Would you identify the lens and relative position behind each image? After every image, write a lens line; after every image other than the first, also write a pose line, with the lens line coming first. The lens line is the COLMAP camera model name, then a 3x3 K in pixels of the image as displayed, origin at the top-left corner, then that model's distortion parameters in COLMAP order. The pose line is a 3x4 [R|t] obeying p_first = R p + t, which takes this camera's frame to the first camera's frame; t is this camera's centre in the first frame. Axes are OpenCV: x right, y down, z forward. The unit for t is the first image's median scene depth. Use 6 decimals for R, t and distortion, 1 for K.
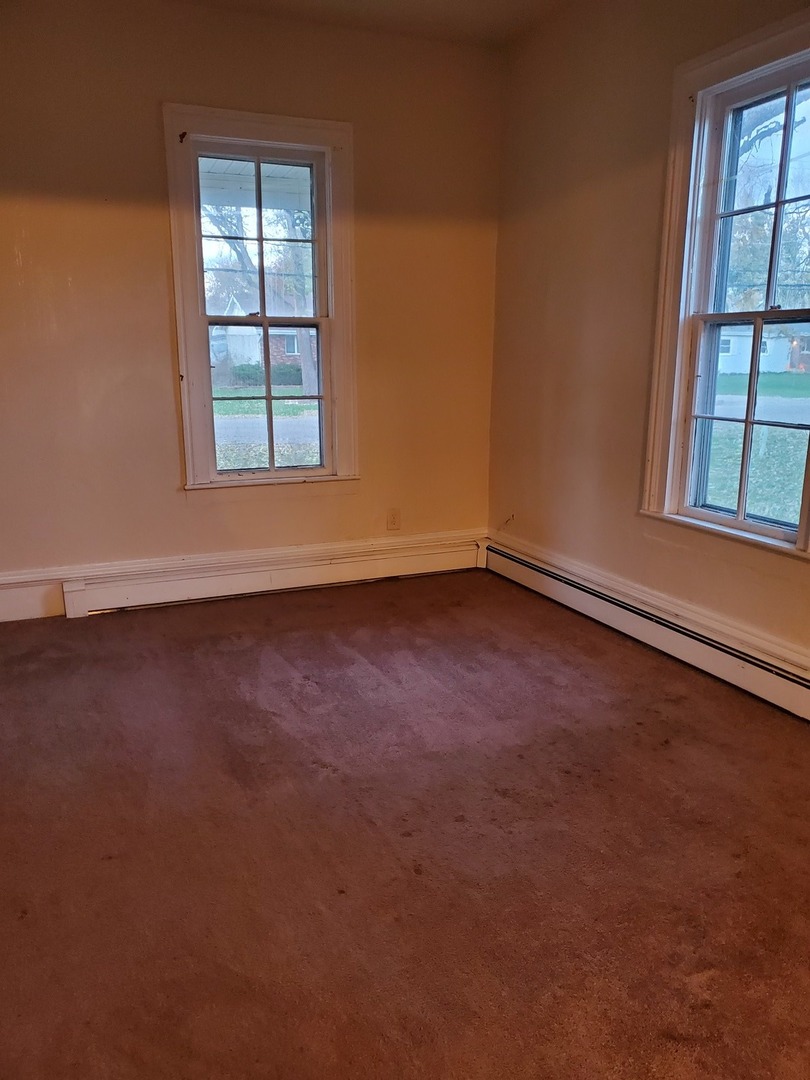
lens RADIAL K [[827.5, 0, 405.0], [0, 827.5, 540.0], [0, 0, 1]] dist [-0.001619, -0.004270]
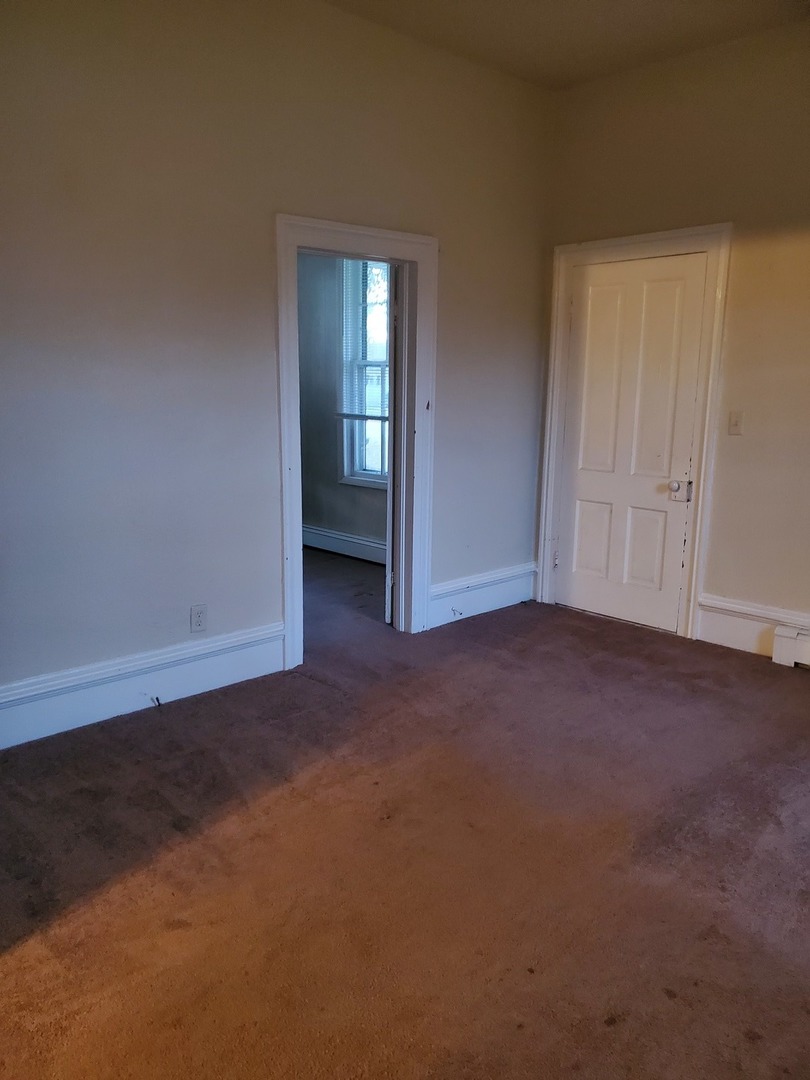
lens RADIAL K [[827.5, 0, 405.0], [0, 827.5, 540.0], [0, 0, 1]] dist [-0.001619, -0.004270]
pose [[0.328058, 0.172313, -0.928809, 0.366543], [-0.210560, 0.971825, 0.105923, -0.063013], [0.920892, 0.160821, 0.355098, 0.257578]]
